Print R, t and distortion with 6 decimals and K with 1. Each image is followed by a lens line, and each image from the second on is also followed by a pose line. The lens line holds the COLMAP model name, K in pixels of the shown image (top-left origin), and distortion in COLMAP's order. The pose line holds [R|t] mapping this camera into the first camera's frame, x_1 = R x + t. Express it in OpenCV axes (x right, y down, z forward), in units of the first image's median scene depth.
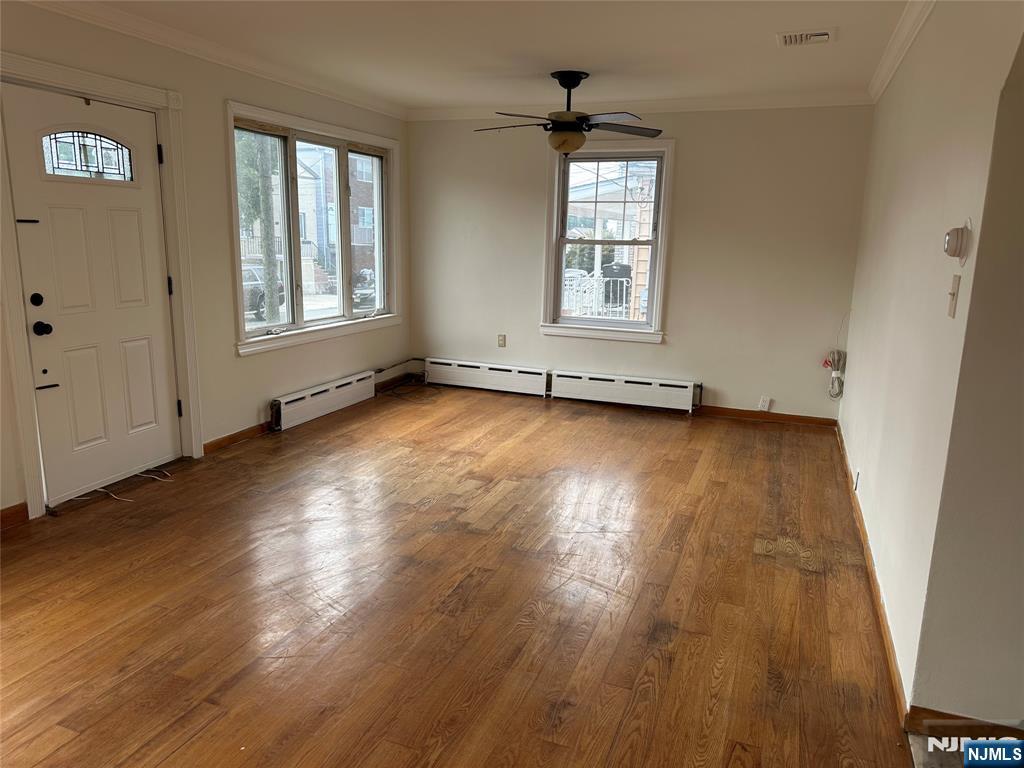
lens RADIAL K [[706.0, 0, 516.7], [0, 706.0, 395.0], [0, 0, 1]] dist [0.024413, -0.024147]
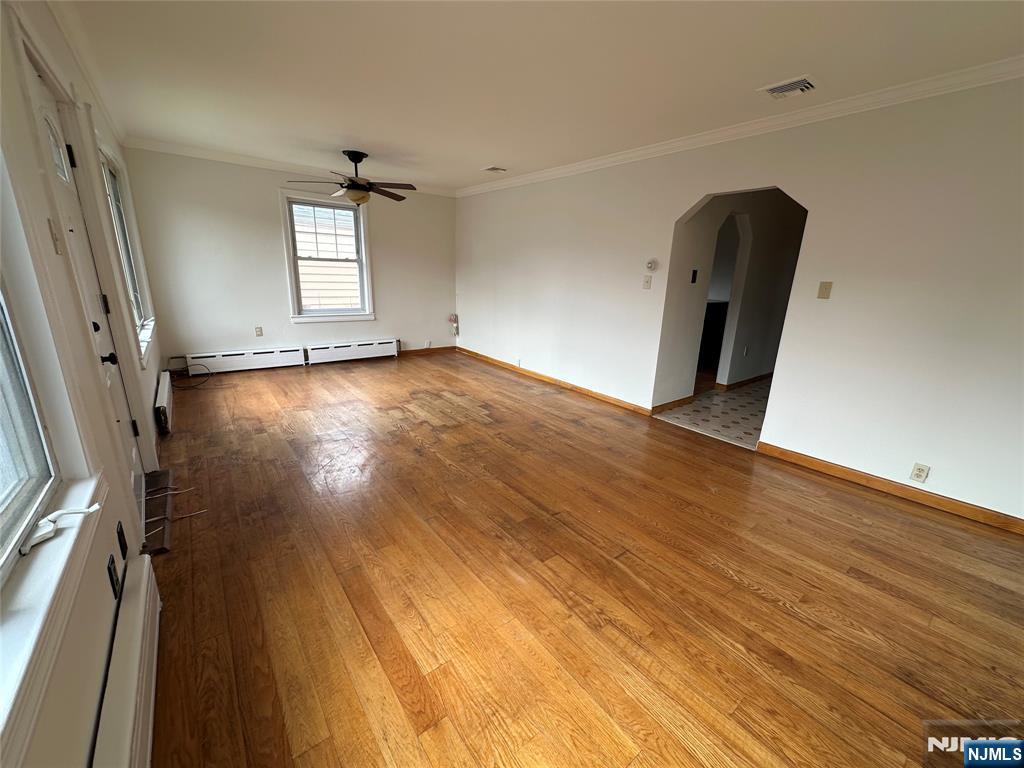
lens RADIAL K [[411.4, 0, 509.9], [0, 411.4, 373.8], [0, 0, 1]] dist [-0.002442, 0.000516]
pose [[0.529548, -0.213382, 0.821004, -0.527256], [0.163486, 0.975373, 0.148054, -0.043806], [-0.832377, 0.055821, 0.551392, 0.197168]]
